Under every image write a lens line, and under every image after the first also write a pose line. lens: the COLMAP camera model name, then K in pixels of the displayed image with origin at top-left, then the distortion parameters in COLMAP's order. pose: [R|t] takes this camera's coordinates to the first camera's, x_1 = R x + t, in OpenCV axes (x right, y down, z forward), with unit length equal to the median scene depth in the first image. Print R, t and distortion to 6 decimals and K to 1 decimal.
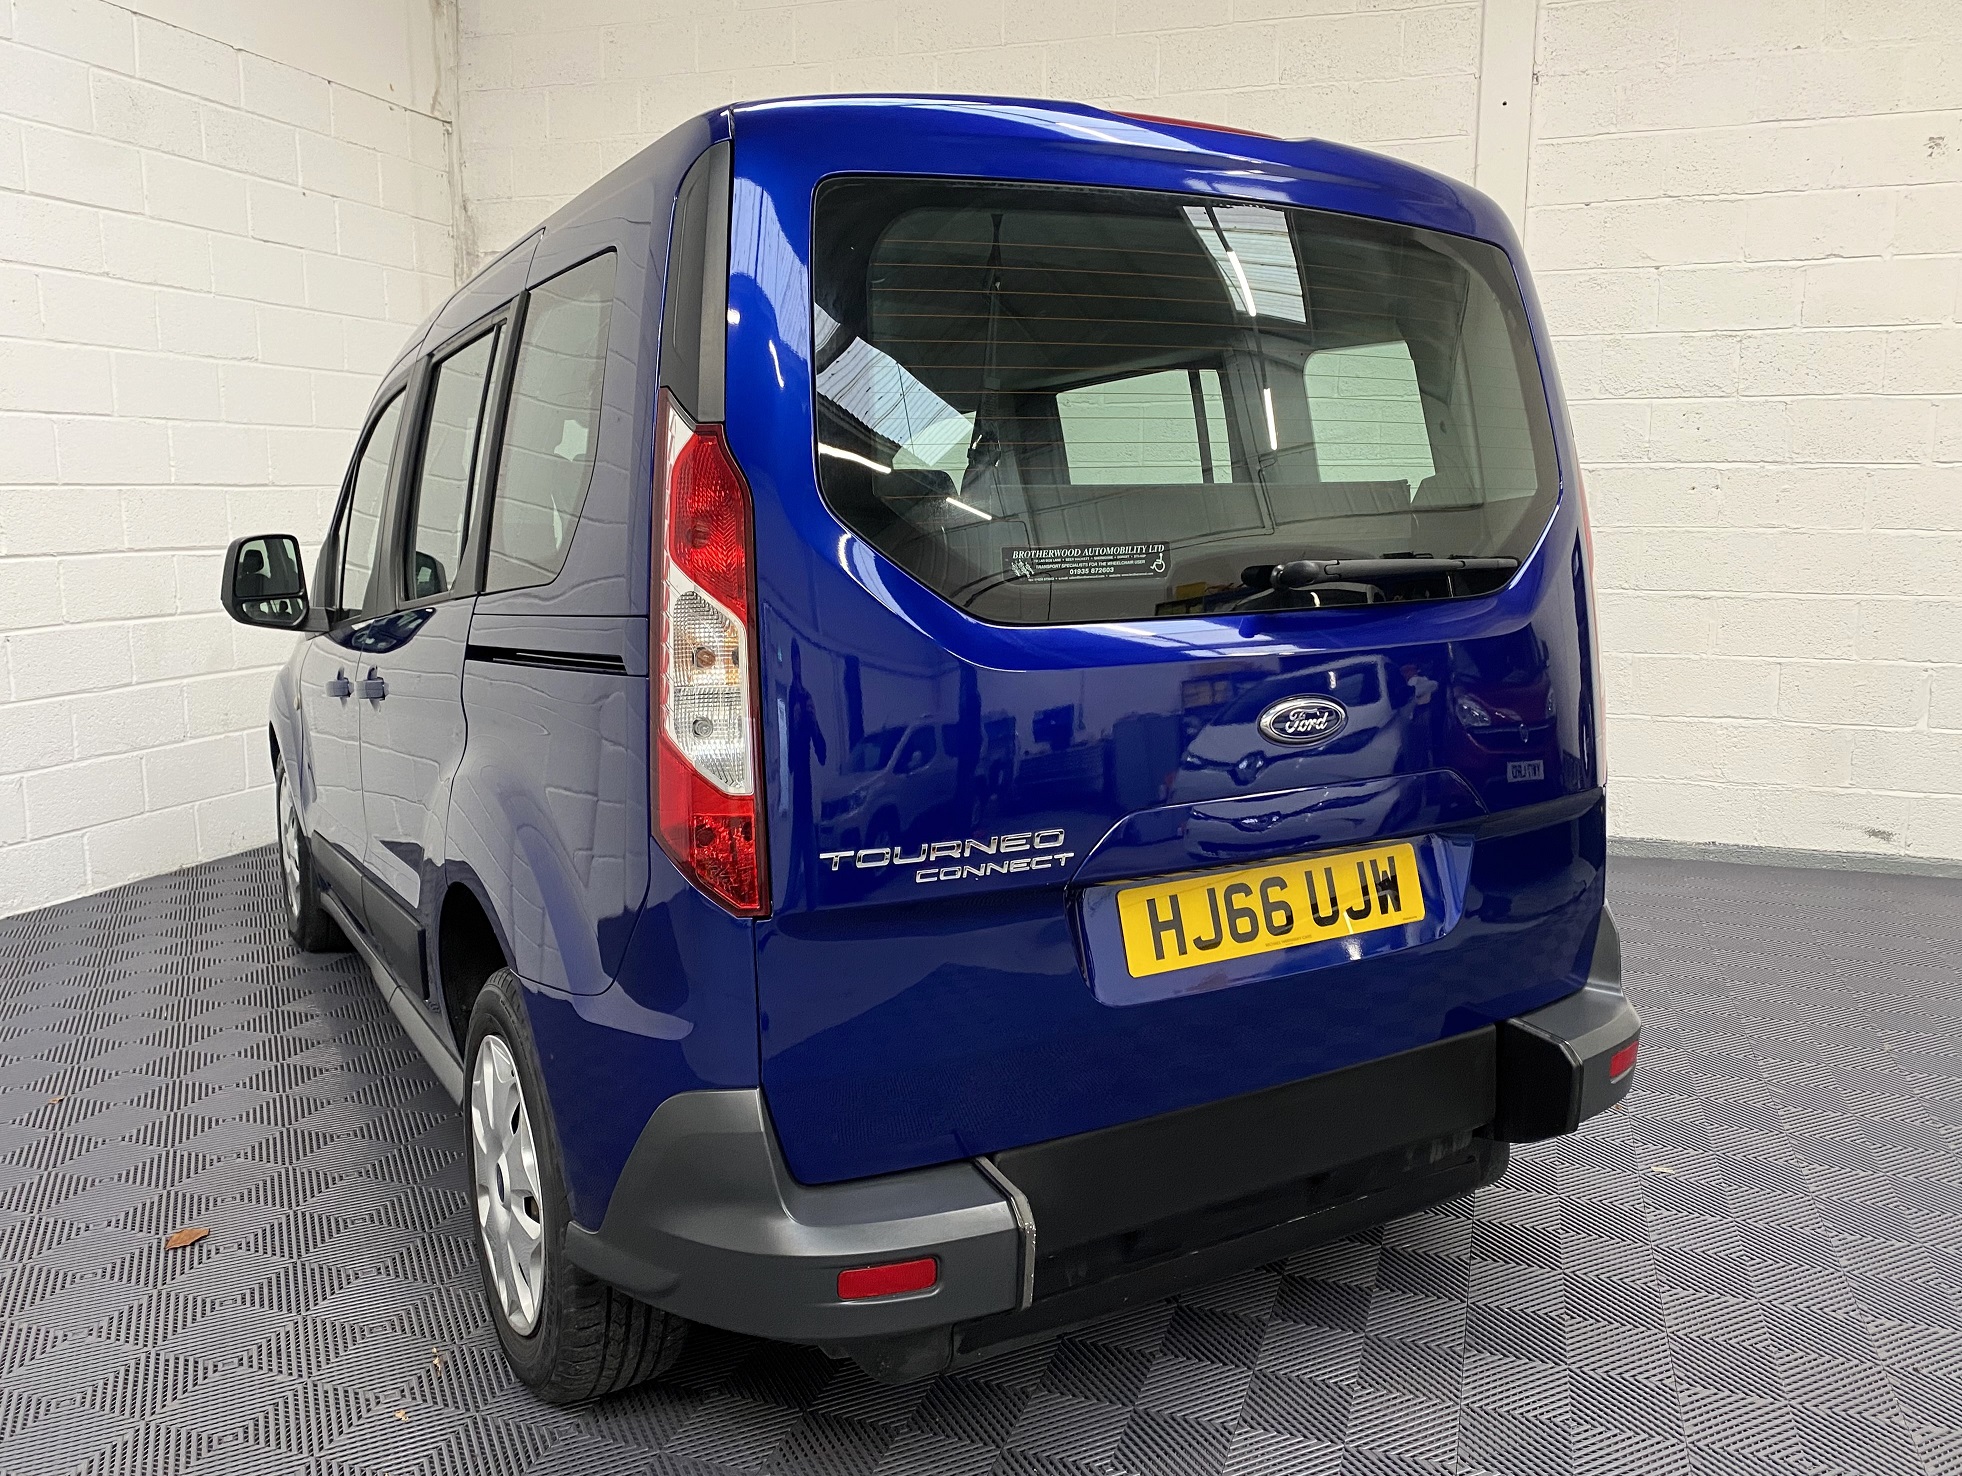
lens RADIAL K [[1539.5, 0, 1014.7], [0, 1539.5, 709.9], [0, 0, 1]] dist [0.059994, -0.073378]
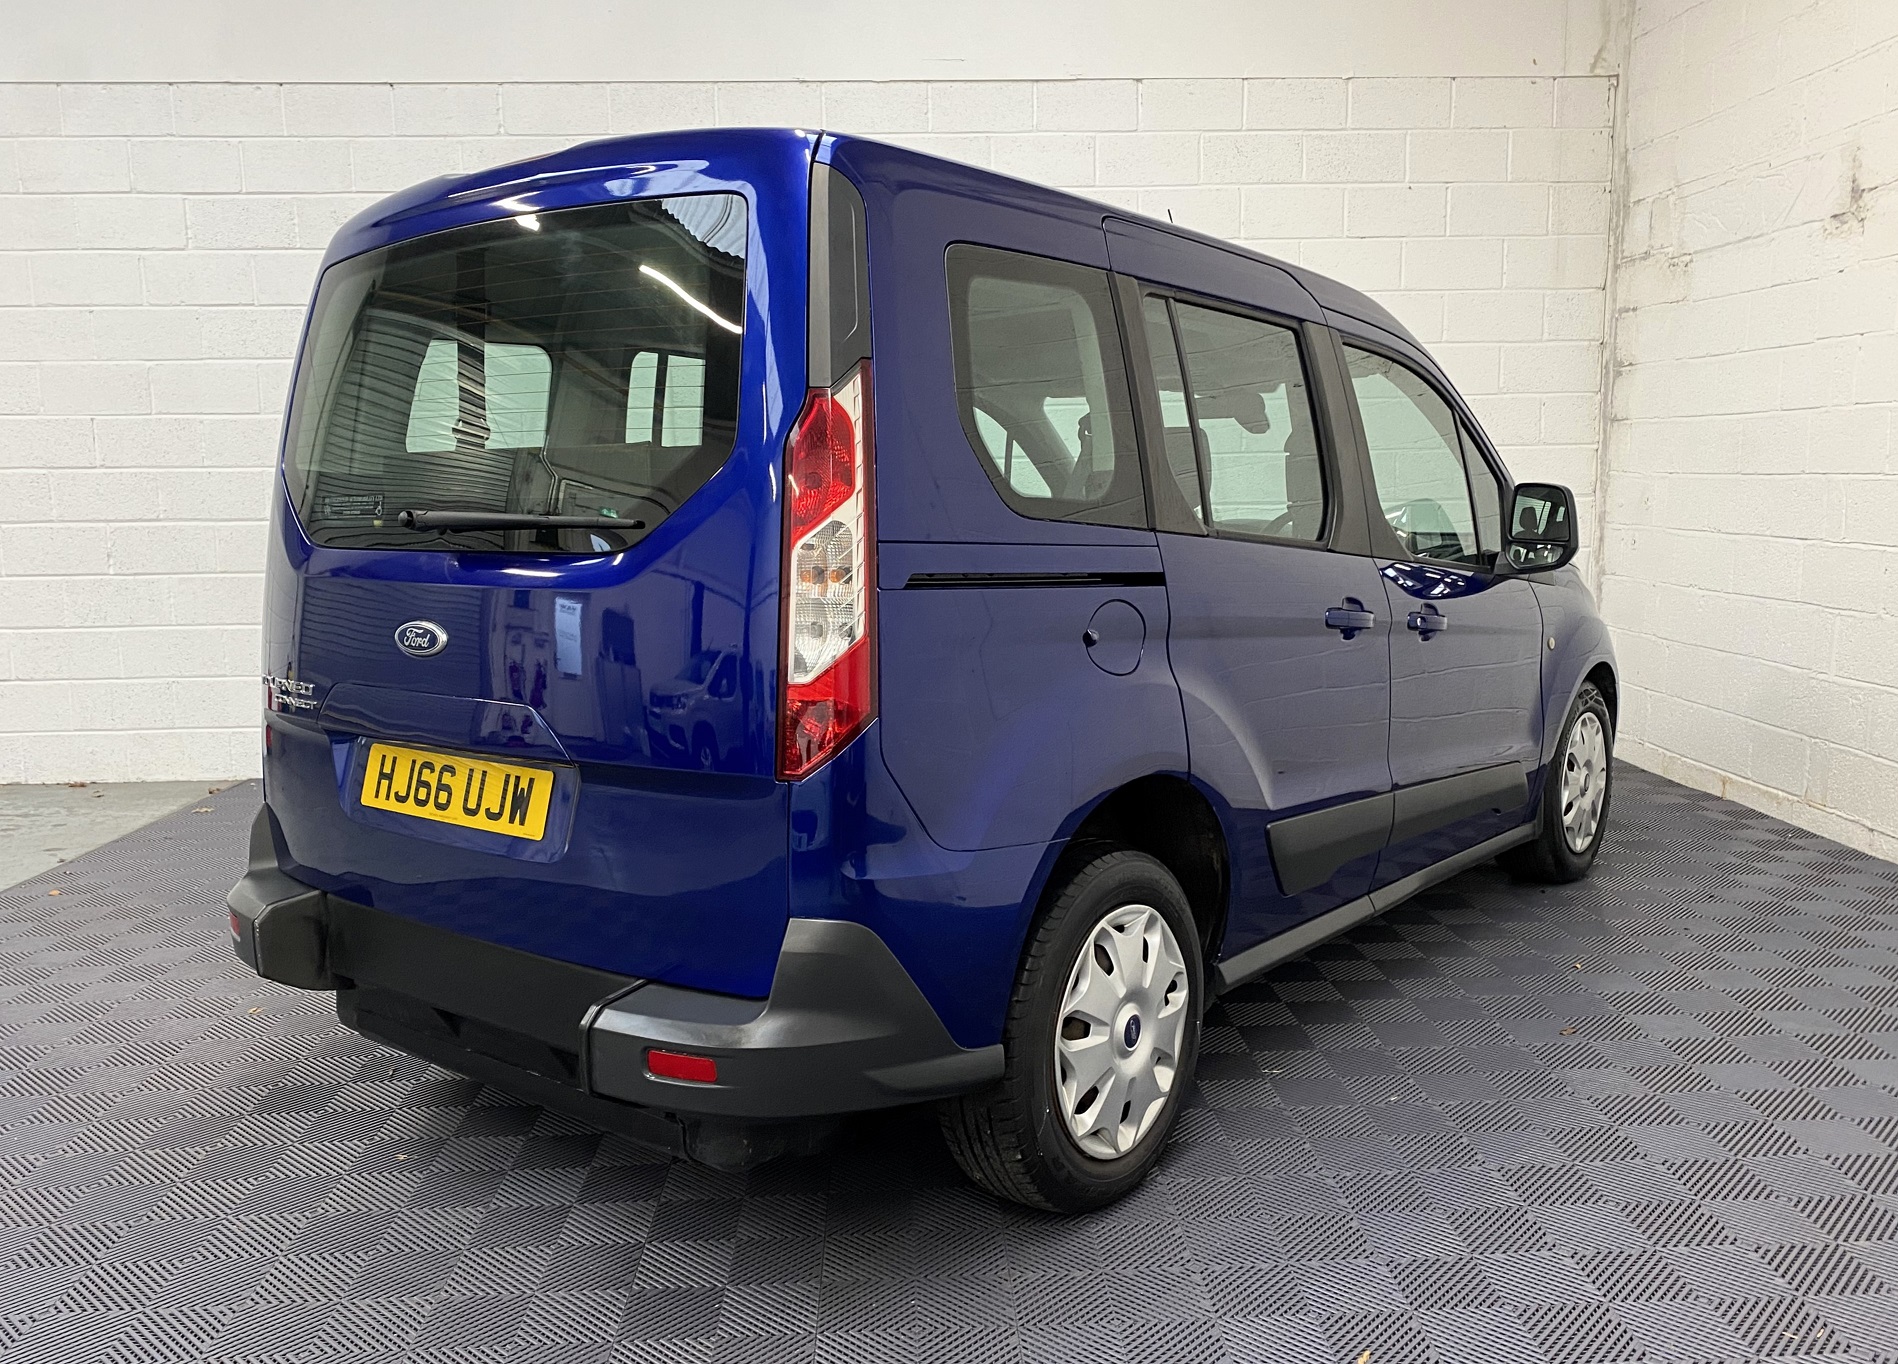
lens RADIAL K [[1549.4, 0, 1031.8], [0, 1549.4, 680.3], [0, 0, 1]] dist [0.040824, 0.001085]
pose [[0.379492, 0.124725, -0.916749, 1.524463], [-0.114388, 0.989594, 0.087284, -0.125593], [0.918096, 0.071741, 0.389810, 0.955786]]
